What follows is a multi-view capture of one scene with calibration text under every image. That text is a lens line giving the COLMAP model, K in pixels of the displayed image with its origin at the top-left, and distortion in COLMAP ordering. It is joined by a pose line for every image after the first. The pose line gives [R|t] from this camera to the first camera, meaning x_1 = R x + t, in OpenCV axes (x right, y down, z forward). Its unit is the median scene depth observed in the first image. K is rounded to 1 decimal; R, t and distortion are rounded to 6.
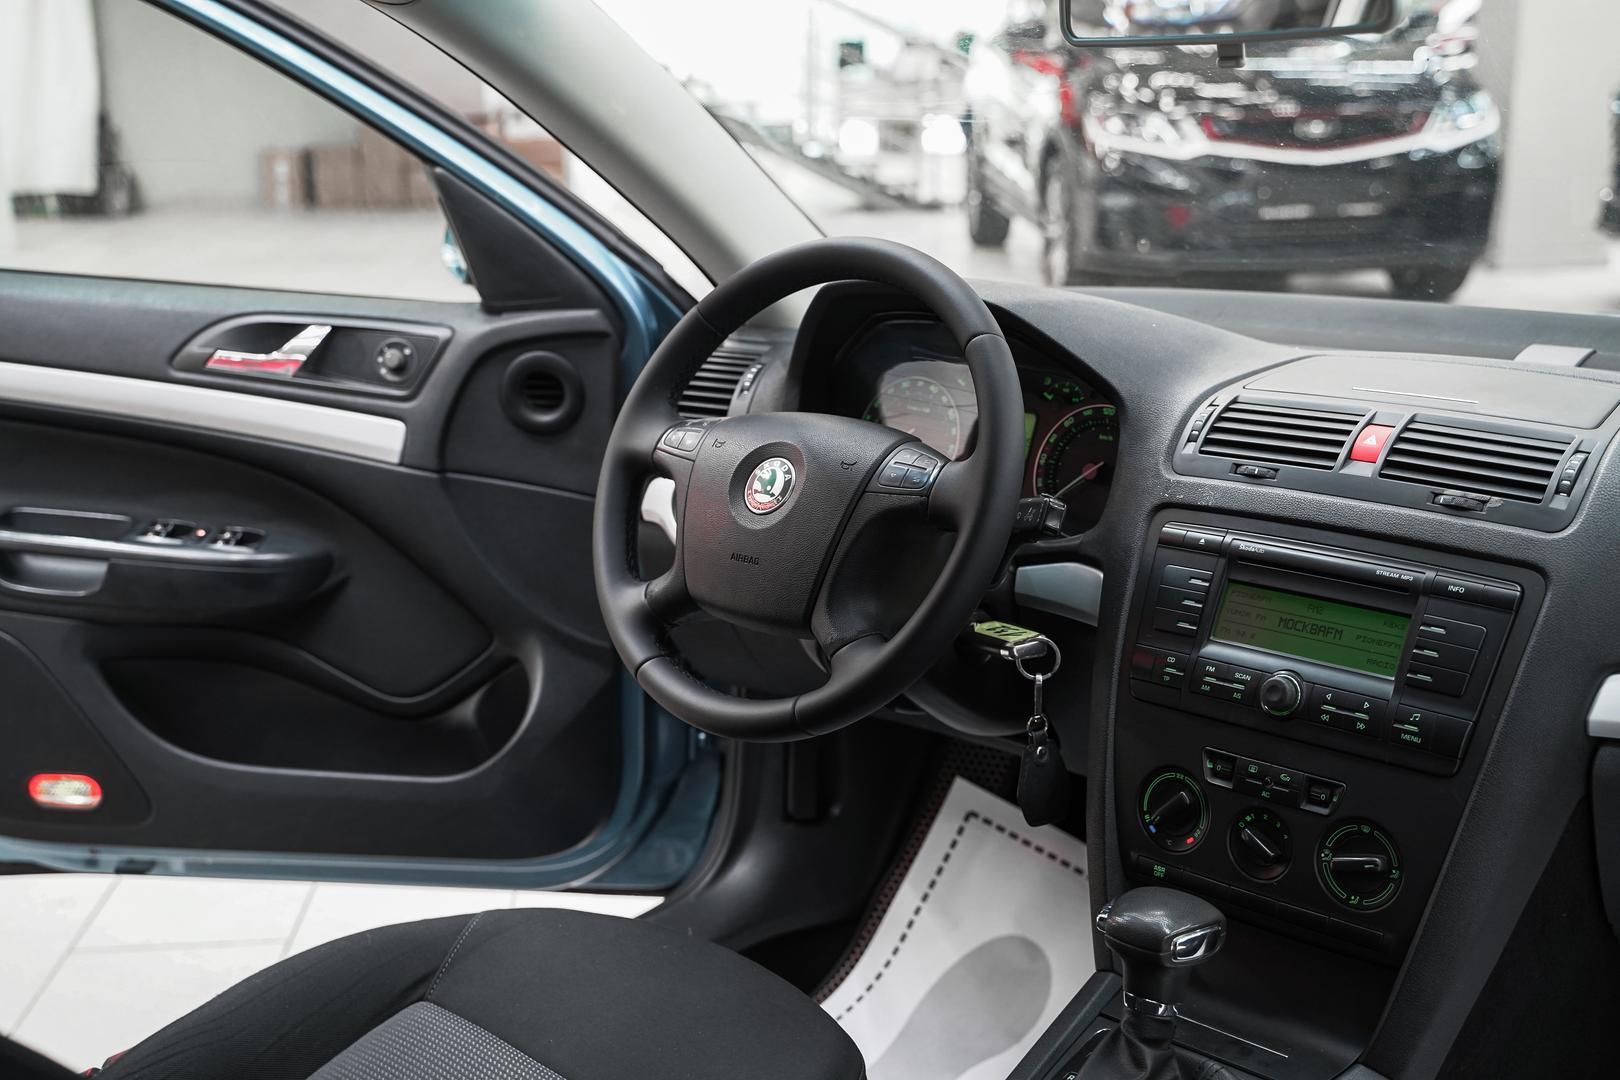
lens RADIAL K [[1959.5, 0, 831.3], [0, 1959.5, 569.1], [0, 0, 1]] dist [0.044384, 0.000000]
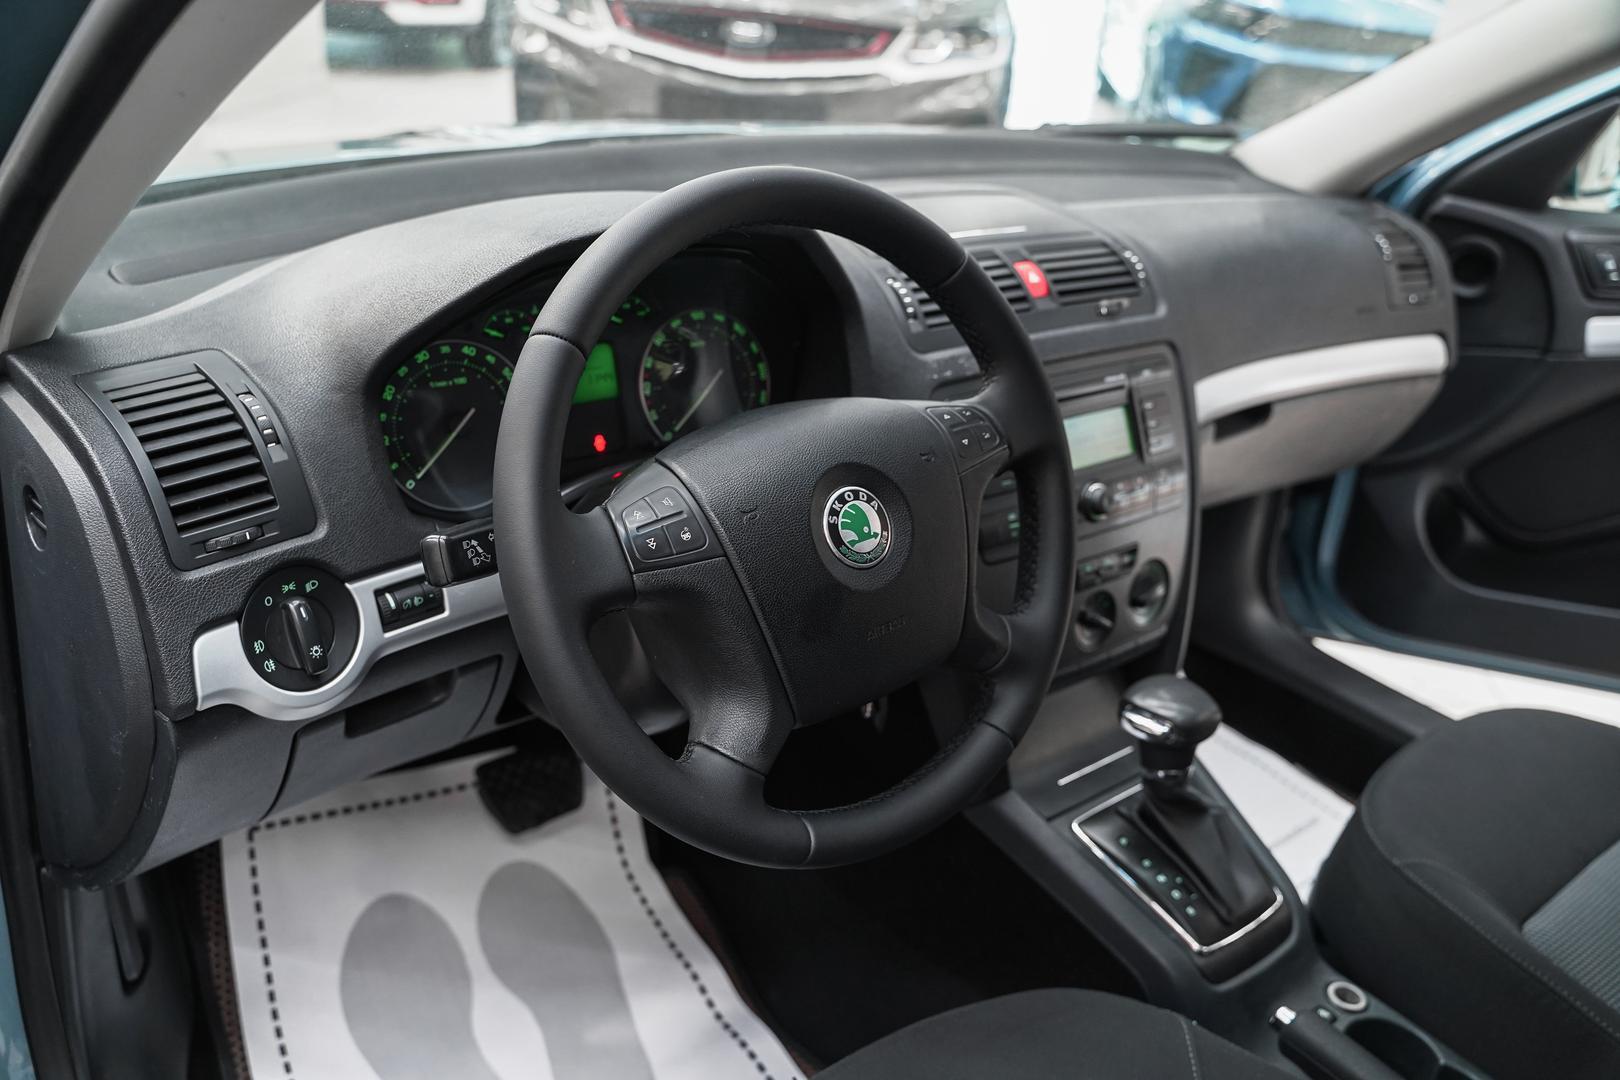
lens RADIAL K [[1325.1, 0, 801.6], [0, 1325.1, 540.9], [0, 0, 1]] dist [-0.098087, 0.060937]
pose [[0.176136, -0.413826, 0.893154, -0.466979], [0.176278, 0.905933, 0.384983, -0.225794], [-0.968454, 0.089634, 0.232515, 0.869228]]
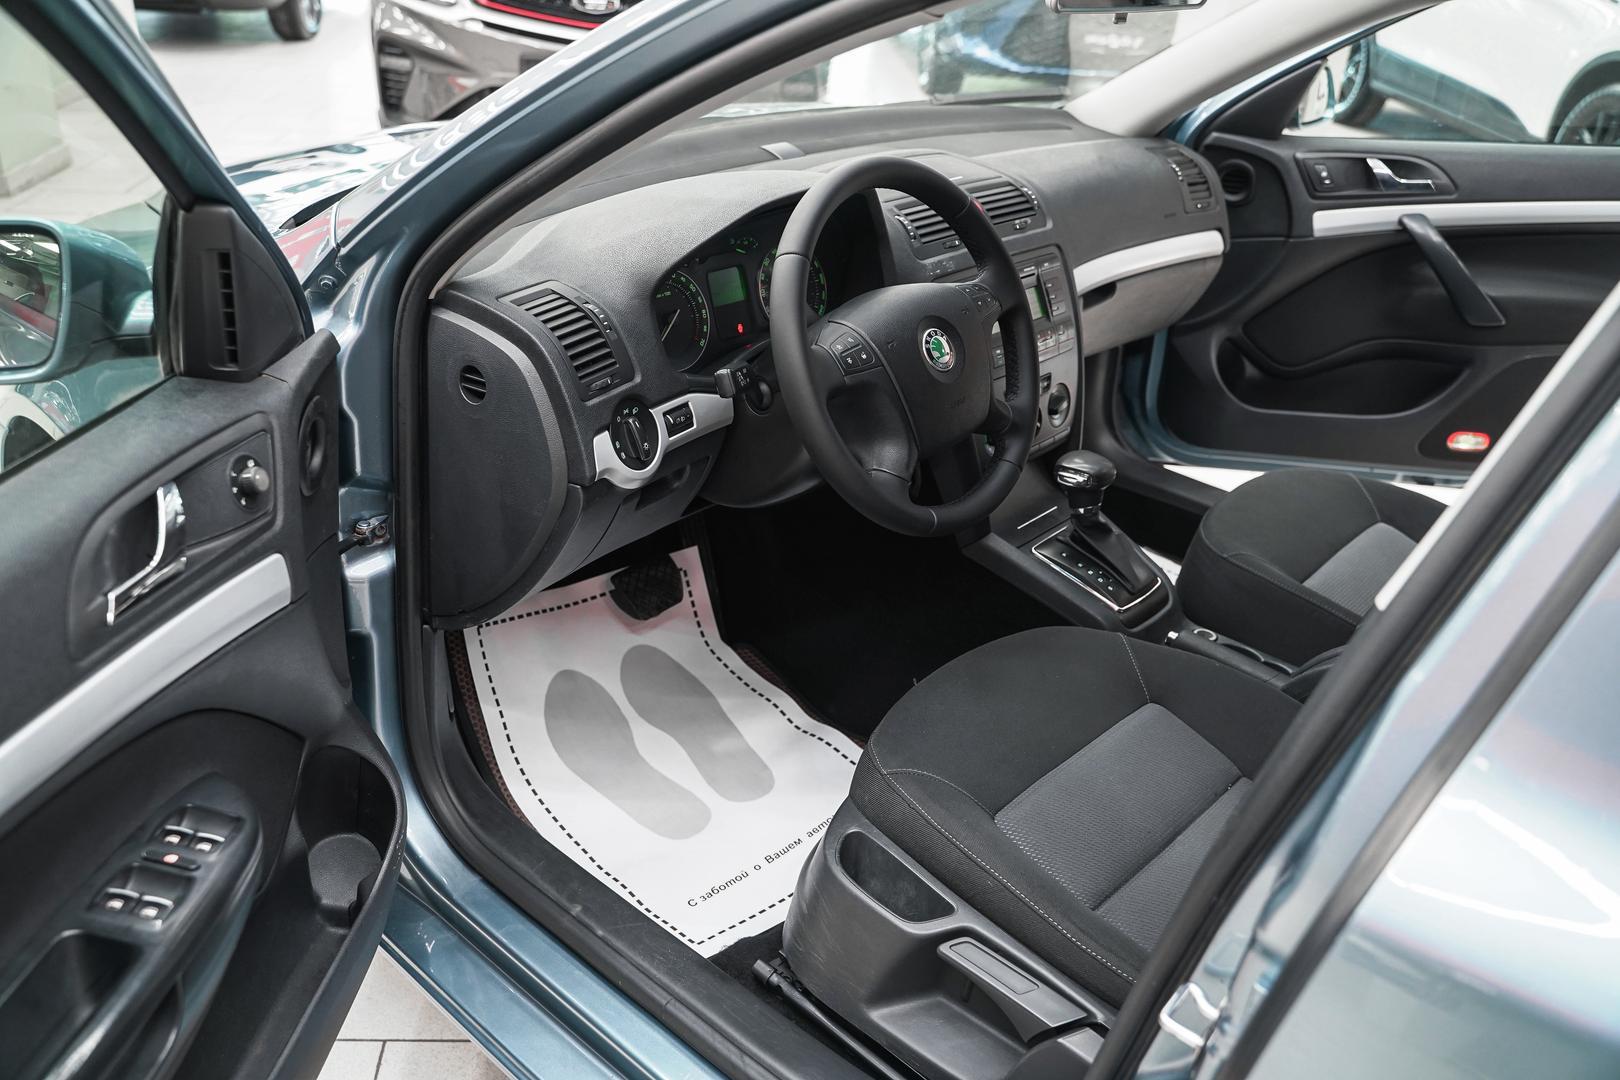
lens RADIAL K [[1325.1, 0, 811.6], [0, 1325.1, 539.5], [0, 0, 1]] dist [-0.098087, 0.060937]
pose [[-0.004895, -0.460393, 0.887702, -0.877445], [0.201432, 0.869062, 0.451836, -0.348902], [-0.979490, 0.181023, 0.088484, 0.989295]]
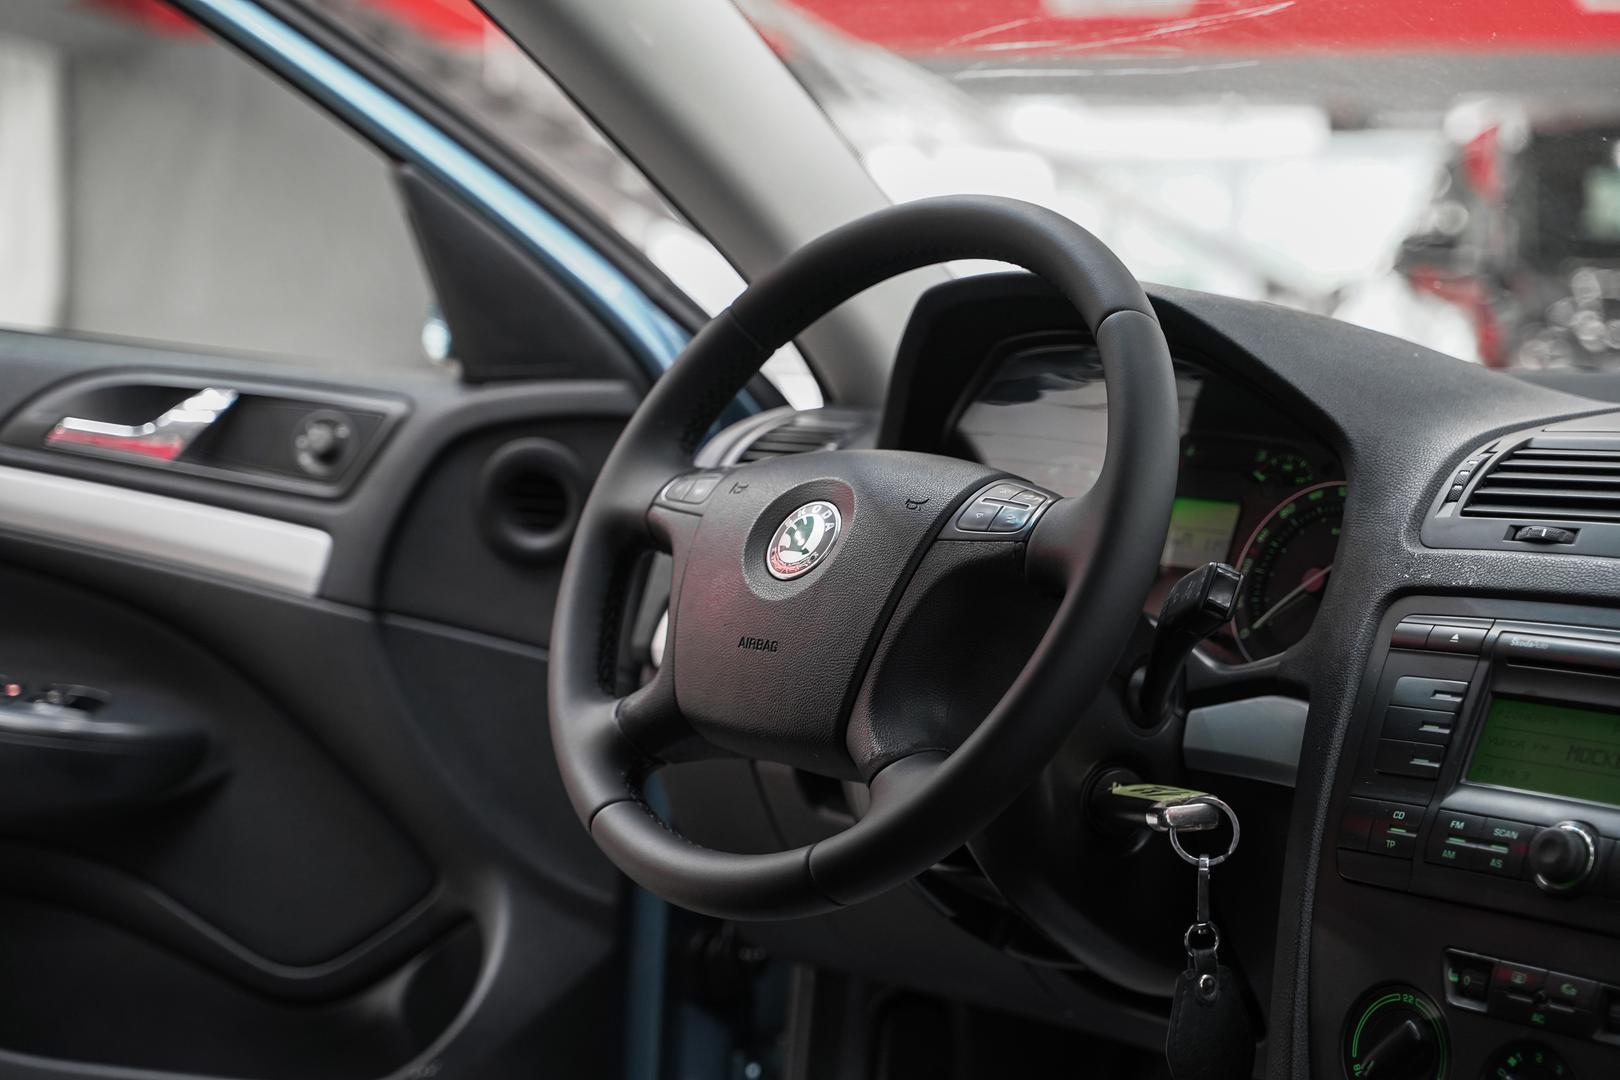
lens RADIAL K [[3048.2, 0, 812.8], [0, 3048.2, 532.2], [0, 0, 1]] dist [0.264467, 0.000000]
pose [[0.993202, 0.044439, -0.107588, 0.080212], [-0.063302, 0.981843, -0.178821, 0.134970], [0.097687, 0.184416, 0.977982, -0.015683]]
